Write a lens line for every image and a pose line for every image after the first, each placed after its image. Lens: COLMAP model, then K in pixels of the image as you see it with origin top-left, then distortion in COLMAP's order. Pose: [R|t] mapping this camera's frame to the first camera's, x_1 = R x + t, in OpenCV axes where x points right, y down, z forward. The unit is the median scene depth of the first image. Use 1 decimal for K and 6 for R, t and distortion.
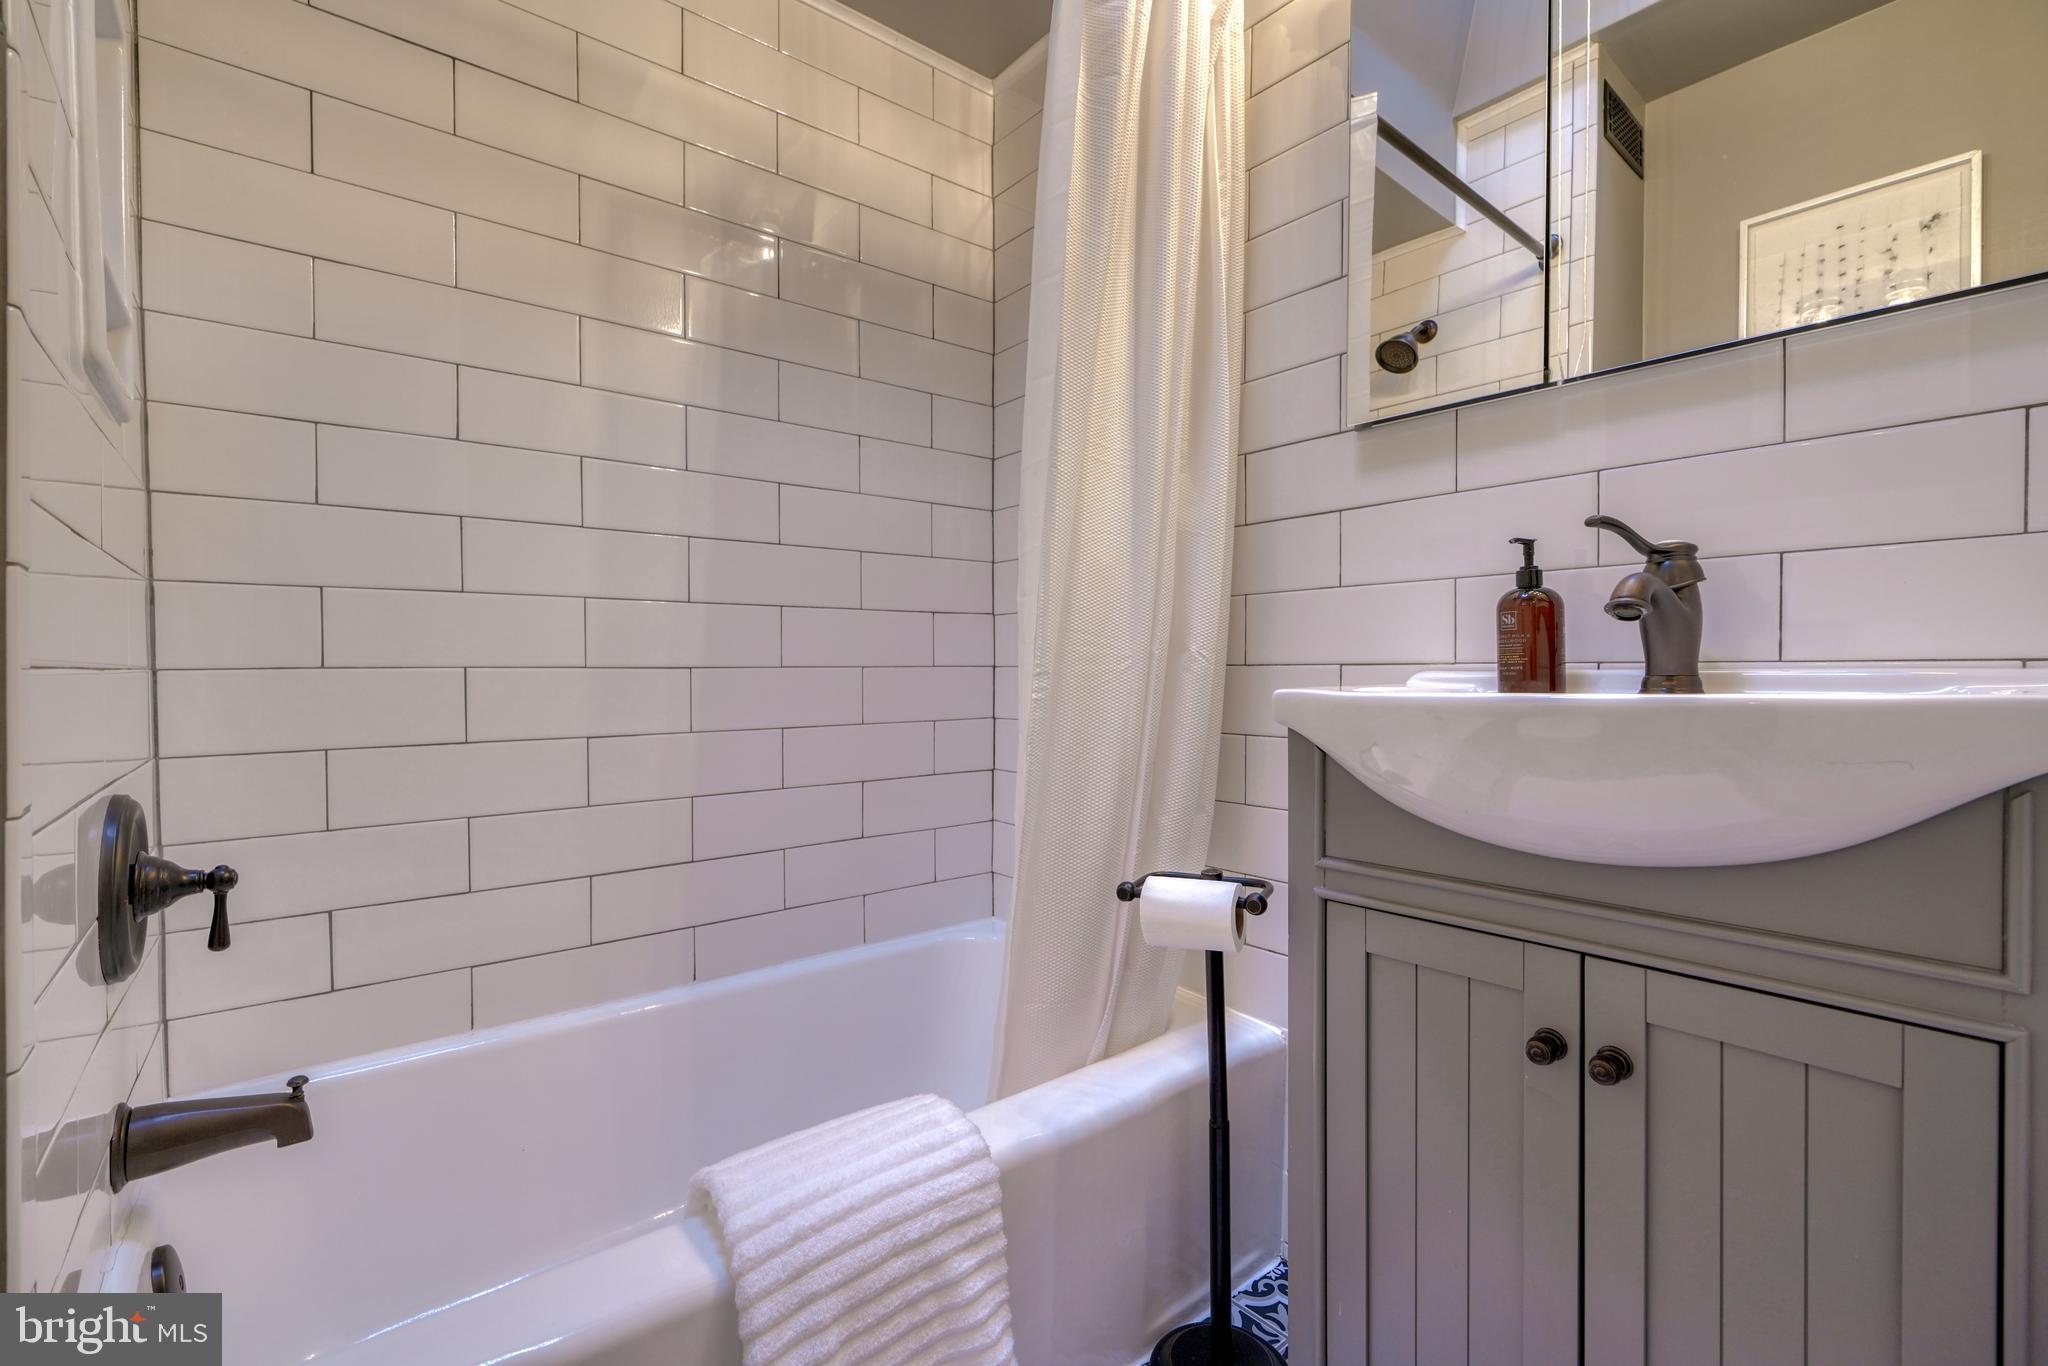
lens RADIAL K [[930.5, 0, 1028.3], [0, 930.5, 661.8], [0, 0, 1]] dist [-0.009138, 0.002263]
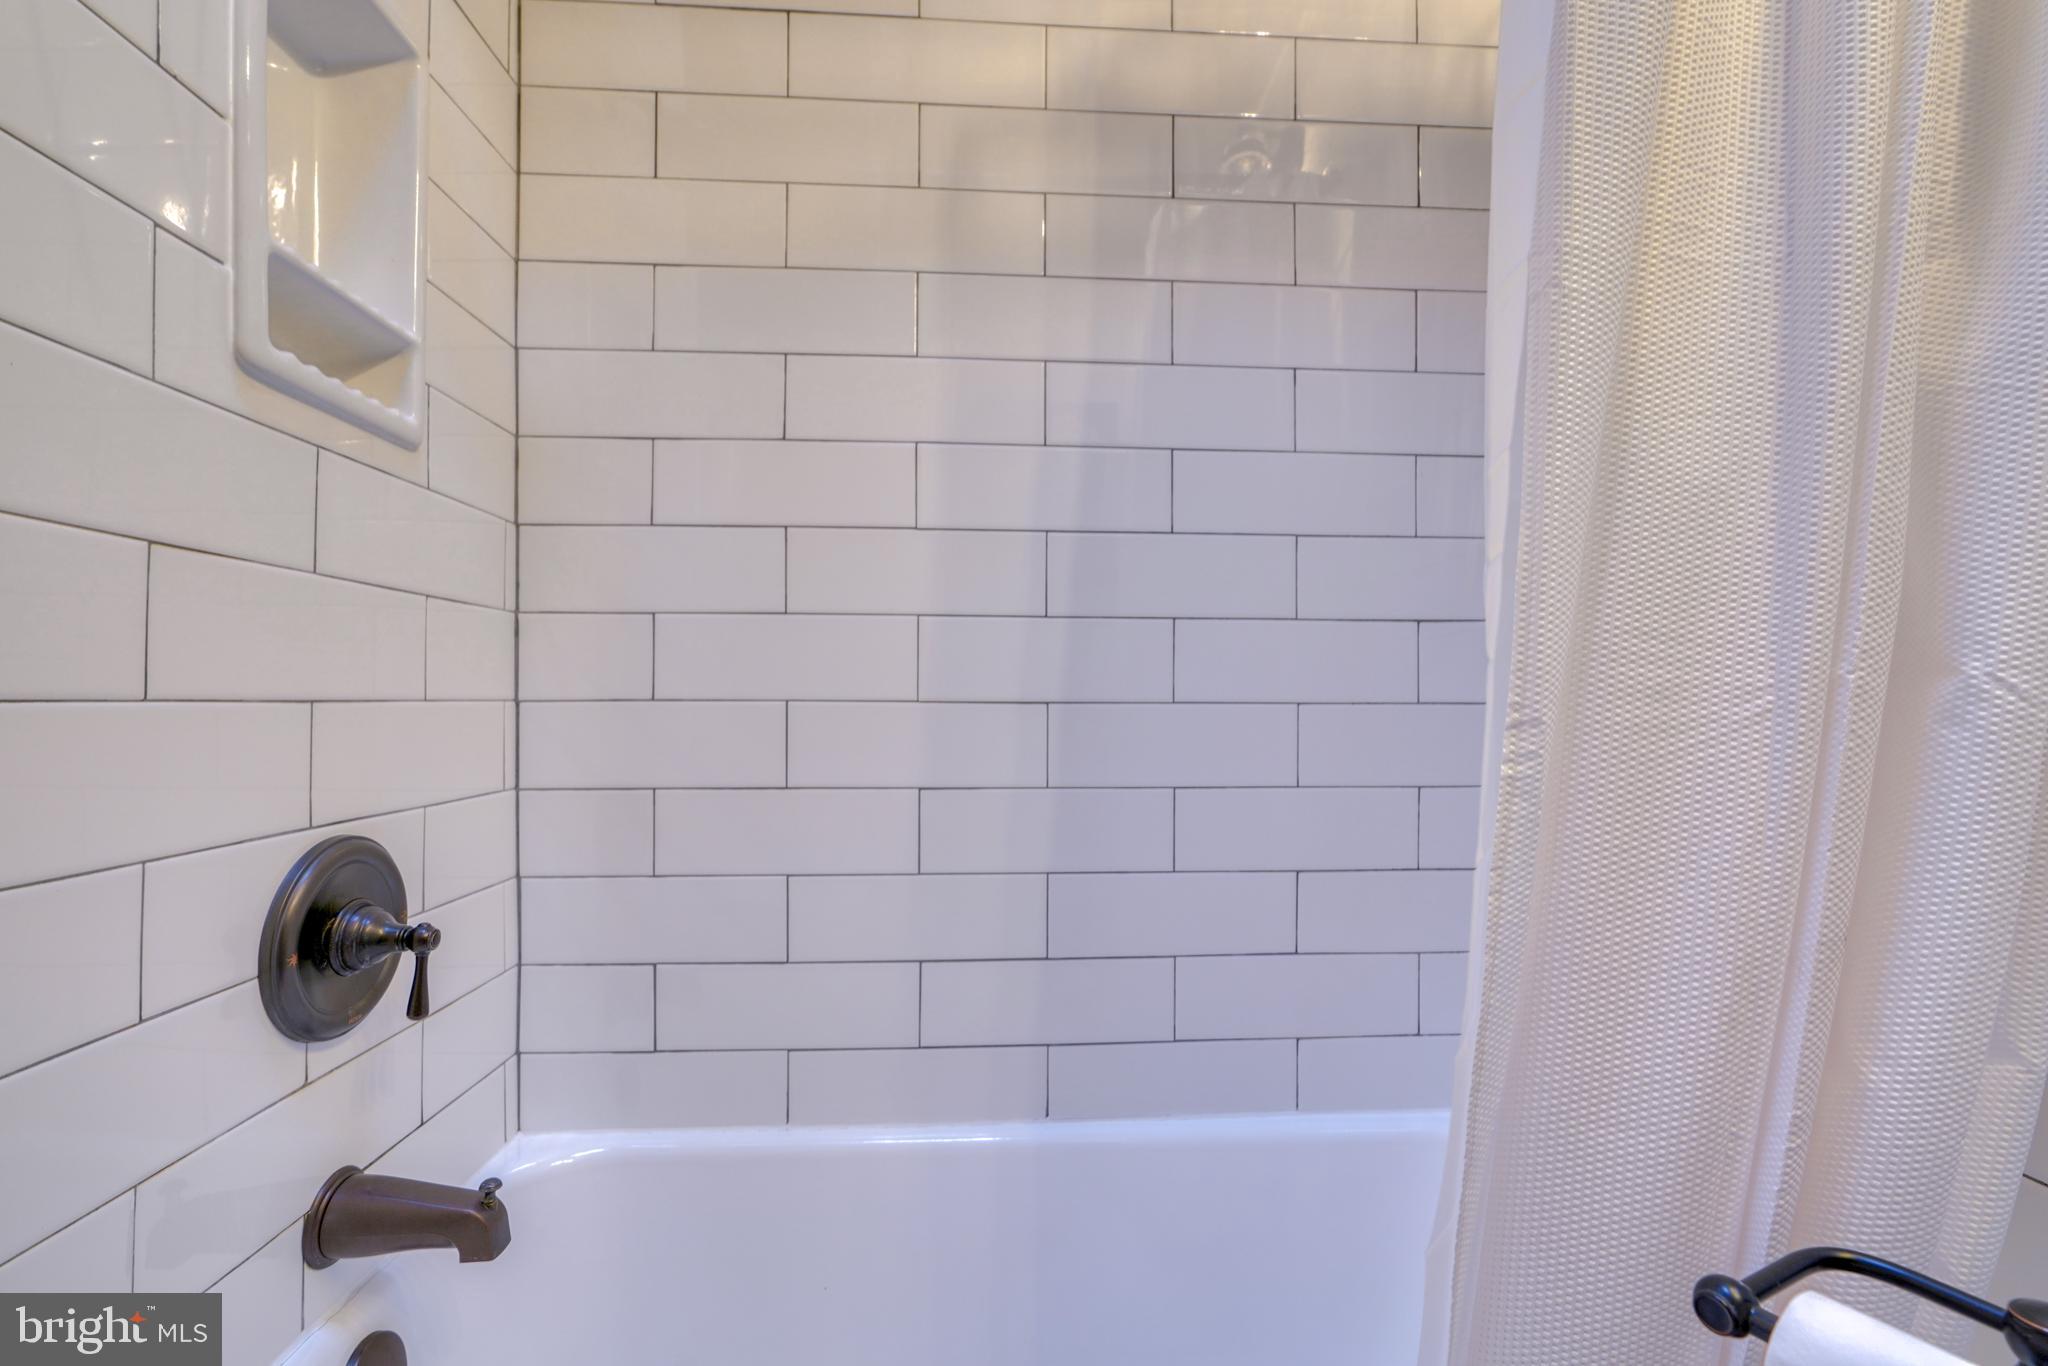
lens RADIAL K [[930.5, 0, 1016.2], [0, 930.5, 689.0], [0, 0, 1]] dist [-0.009138, 0.002263]
pose [[0.811286, -0.000375, -0.584649, 0.081277], [-0.004444, 0.999967, -0.006808, -0.000040], [0.584632, 0.008121, 0.811258, 0.468142]]
